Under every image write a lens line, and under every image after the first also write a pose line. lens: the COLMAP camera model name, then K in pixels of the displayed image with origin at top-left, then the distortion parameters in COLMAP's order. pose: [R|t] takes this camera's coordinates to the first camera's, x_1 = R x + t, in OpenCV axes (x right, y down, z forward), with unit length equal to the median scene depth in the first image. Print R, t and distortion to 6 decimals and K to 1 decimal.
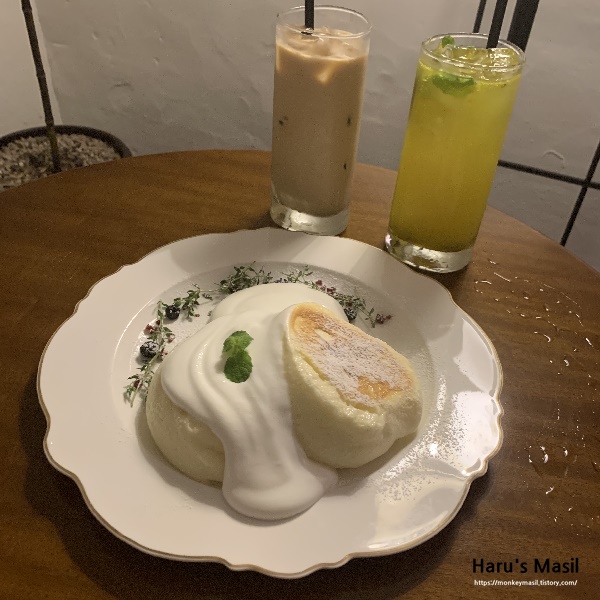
lens RADIAL K [[608.2, 0, 303.6], [0, 608.2, 300.9], [0, 0, 1]] dist [-0.014682, 0.000000]
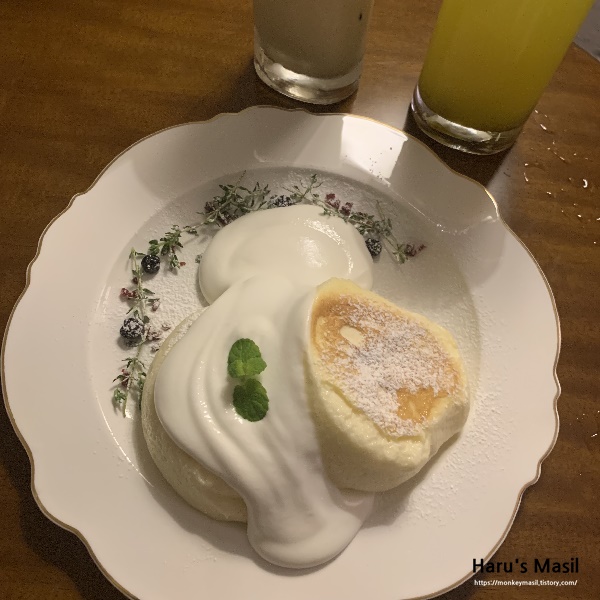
lens RADIAL K [[608.2, 0, 302.1], [0, 608.2, 304.7], [0, 0, 1]] dist [-0.014682, 0.000000]
pose [[0.997950, -0.063000, 0.011225, -0.034106], [0.050961, 0.888498, 0.456042, -0.308984], [-0.038704, -0.454535, 0.889888, 0.287453]]
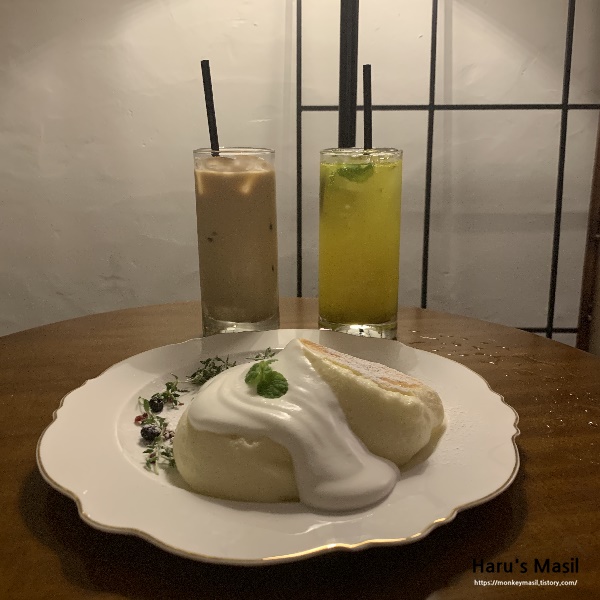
lens RADIAL K [[608.2, 0, 294.7], [0, 608.2, 296.1], [0, 0, 1]] dist [-0.014682, 0.000000]
pose [[0.939287, -0.159497, 0.303811, -0.297221], [0.268829, 0.892292, -0.362692, 0.293744], [-0.213239, 0.422345, 0.880996, 0.044143]]
